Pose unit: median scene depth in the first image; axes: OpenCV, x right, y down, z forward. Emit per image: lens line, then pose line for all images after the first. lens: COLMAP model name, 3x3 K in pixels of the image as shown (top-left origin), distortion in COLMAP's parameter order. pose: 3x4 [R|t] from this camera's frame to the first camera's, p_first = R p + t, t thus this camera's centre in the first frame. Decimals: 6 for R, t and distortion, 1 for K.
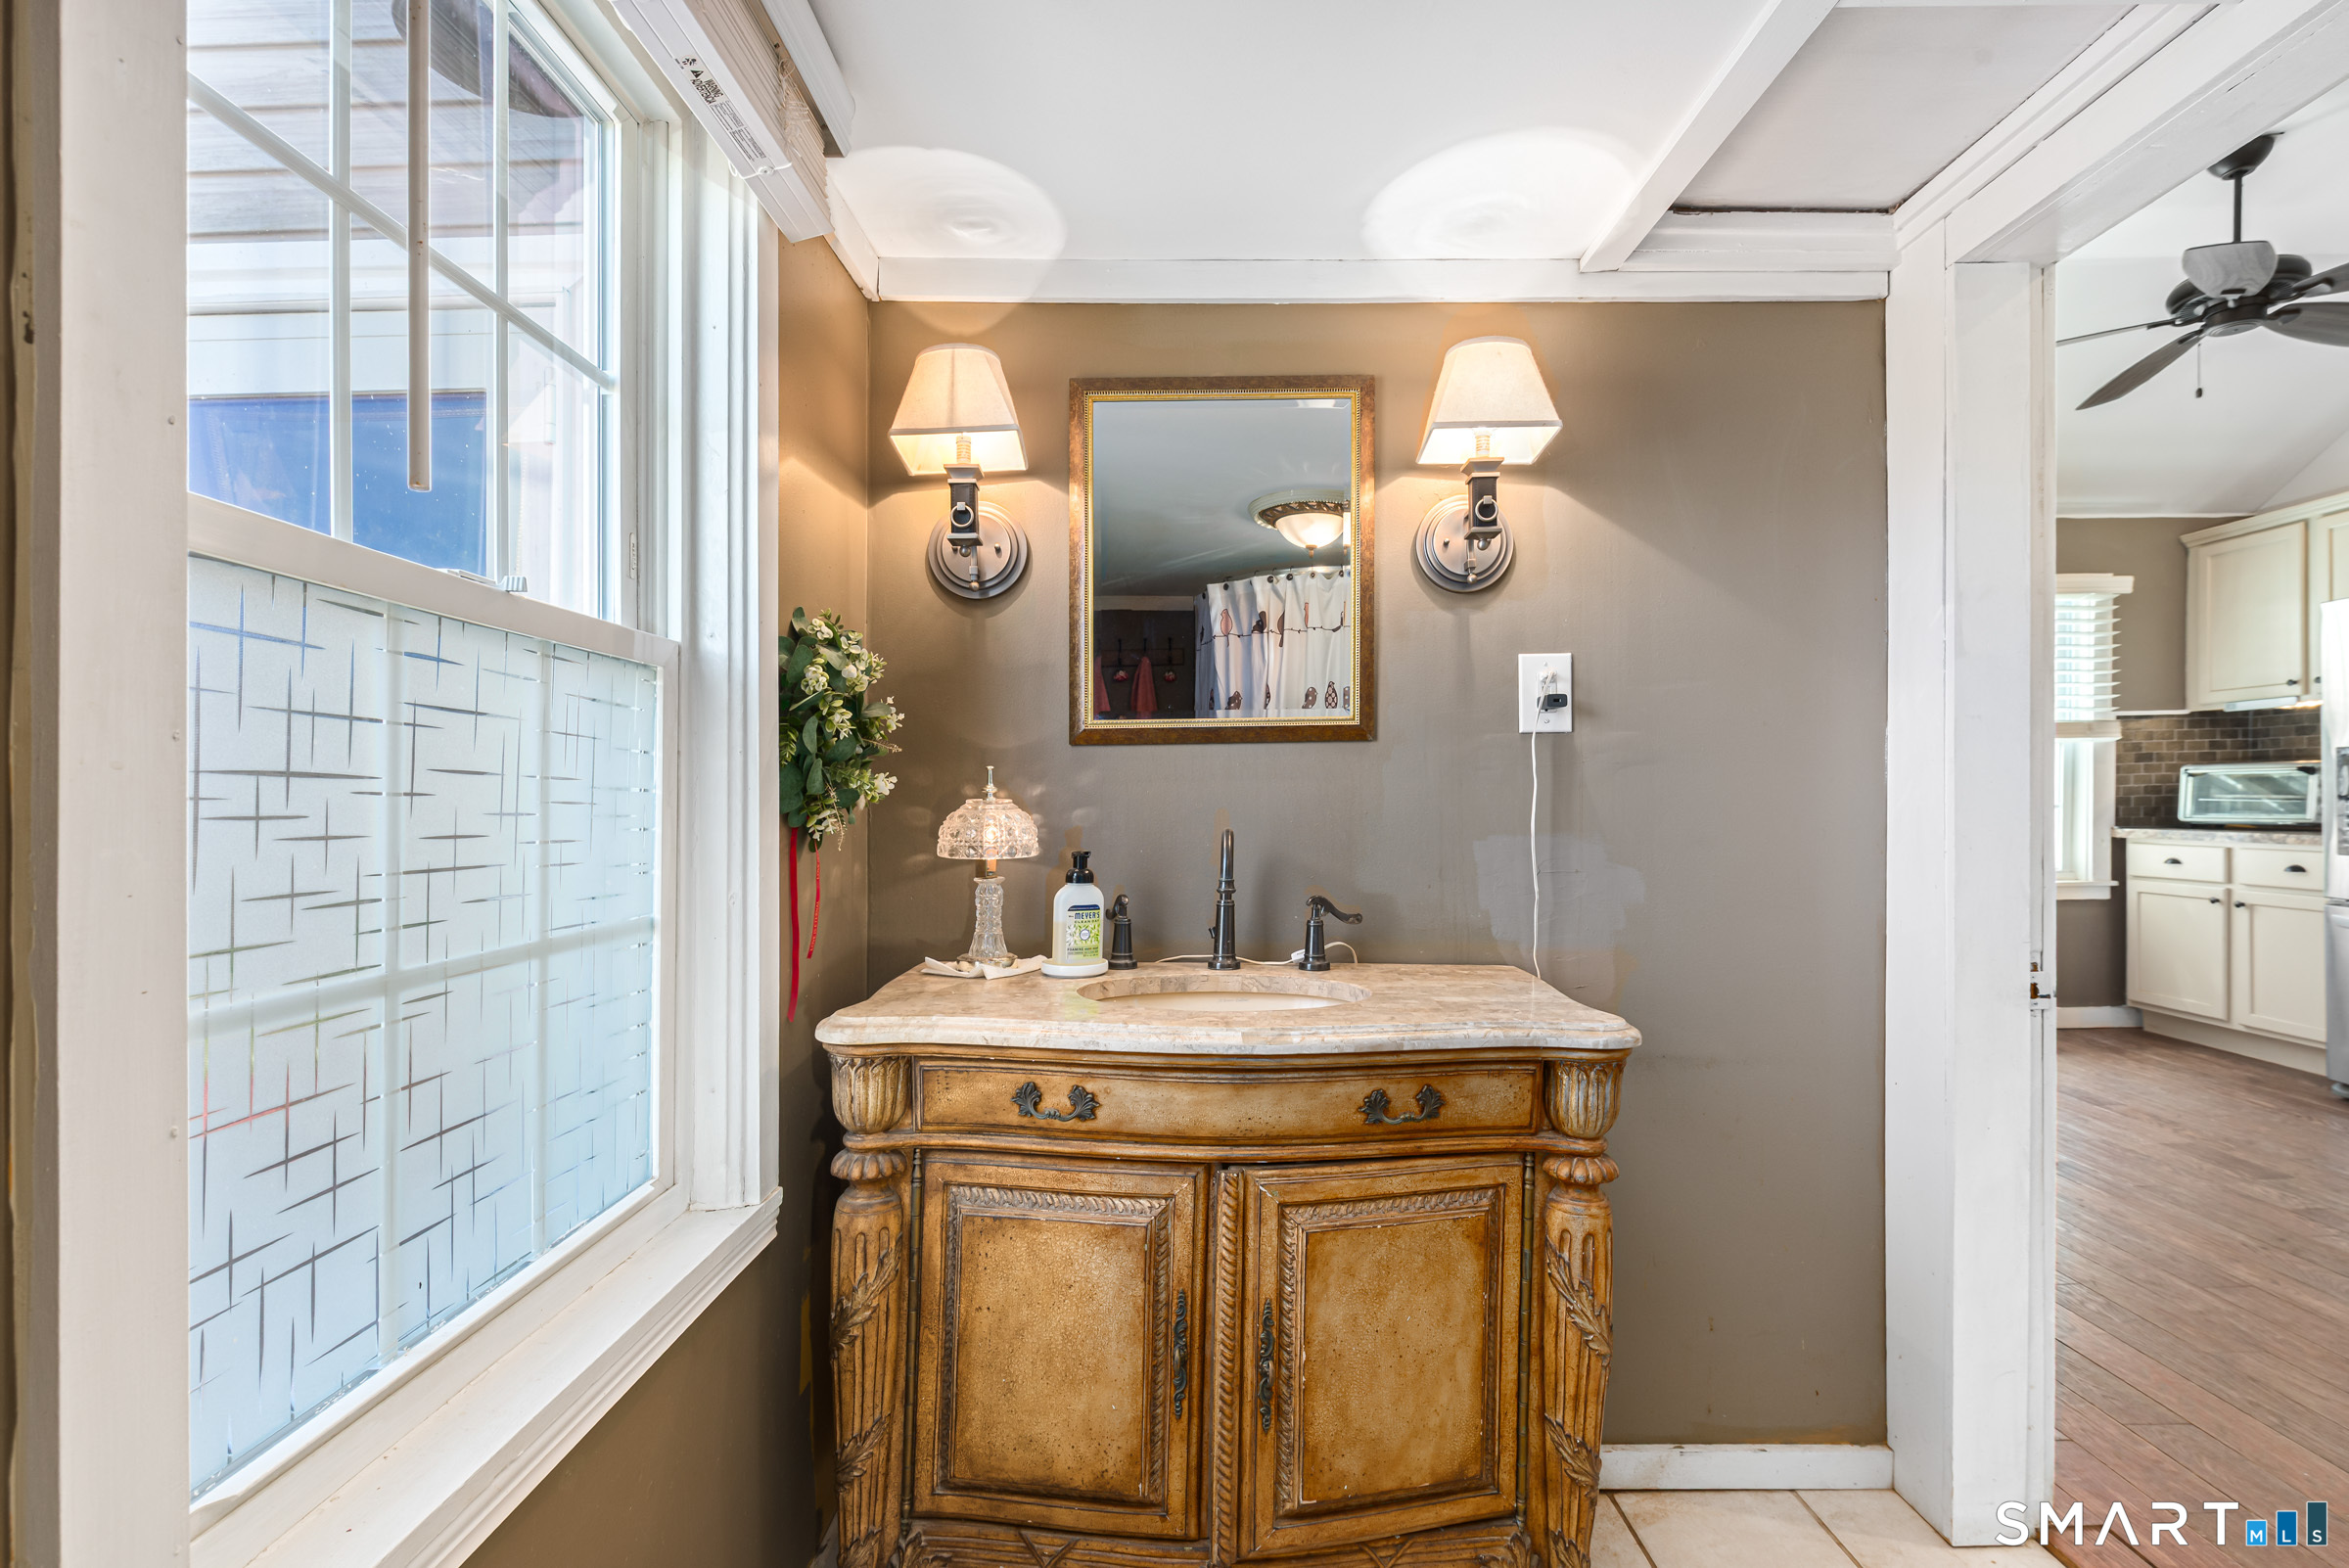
lens RADIAL K [[1039.2, 0, 1173.0], [0, 1039.2, 793.5], [0, 0, 1]] dist [-0.000751, -0.000300]
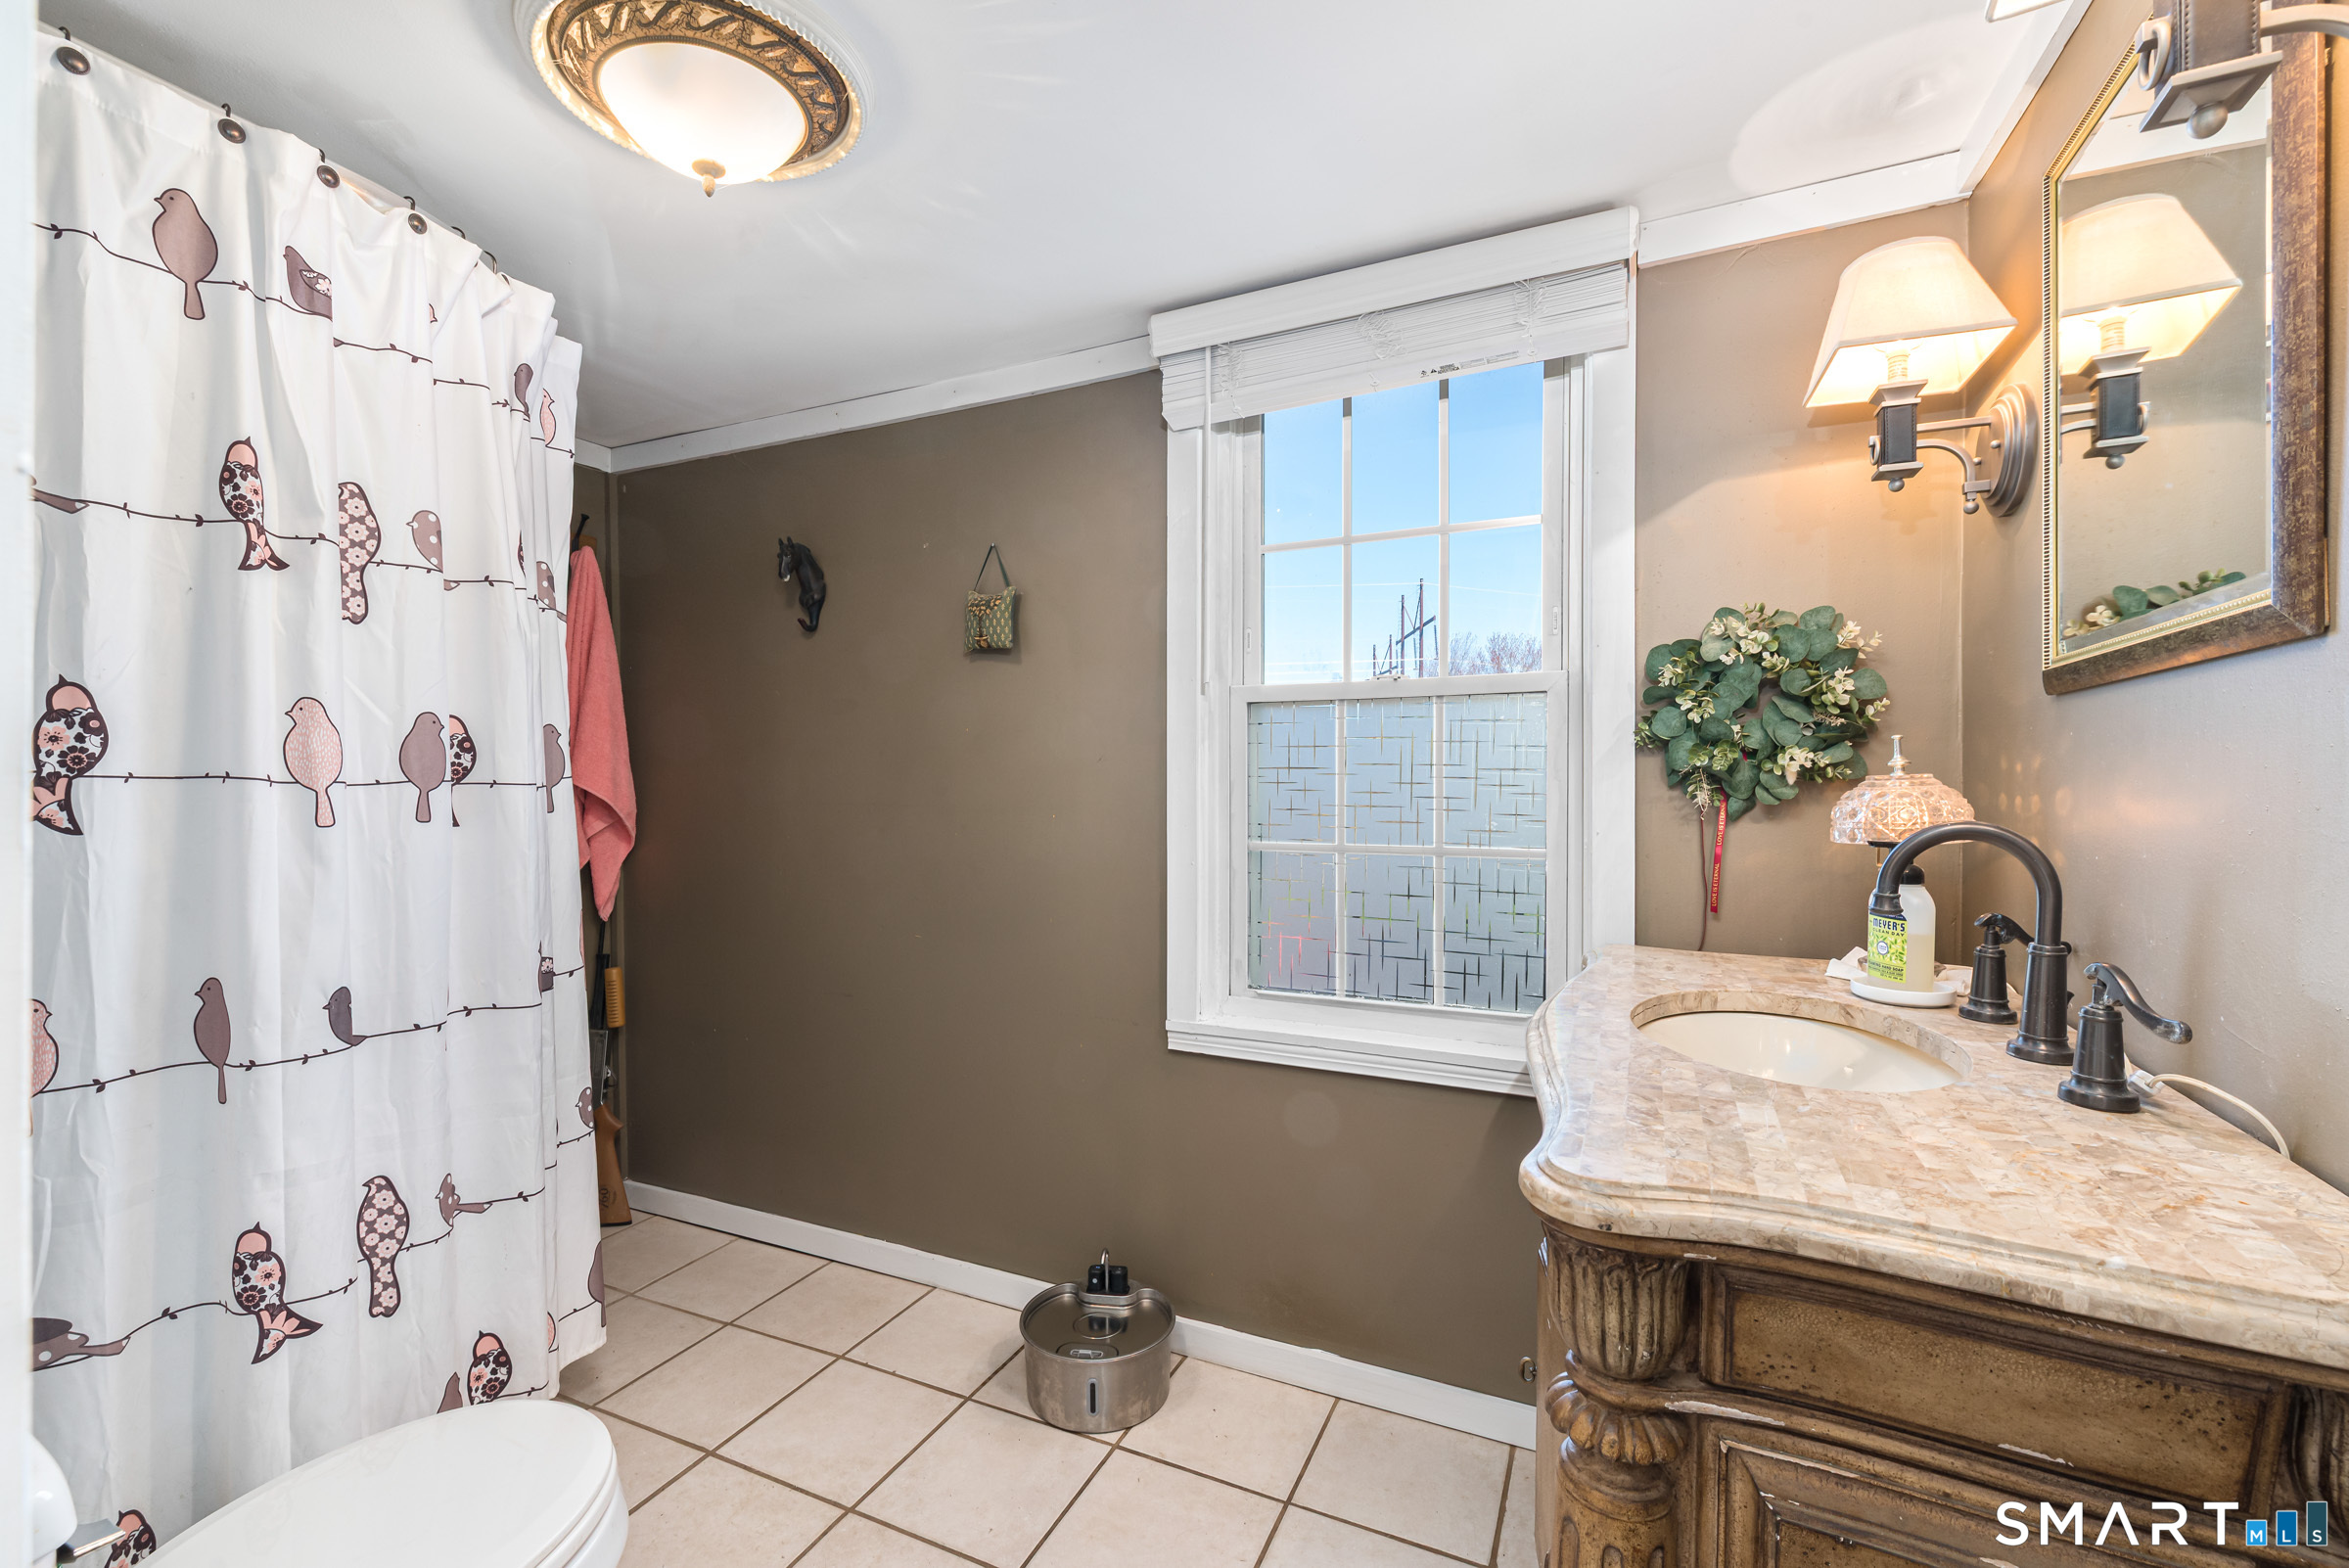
lens RADIAL K [[970.0, 0, 1174.5], [0, 970.0, 784.0], [0, 0, 1]] dist [0.002380, 0.000174]
pose [[-0.406160, 0.017315, -0.913638, 0.788448], [0.014901, 0.999813, 0.012324, -0.005120], [0.913681, -0.008608, -0.406342, 0.800894]]
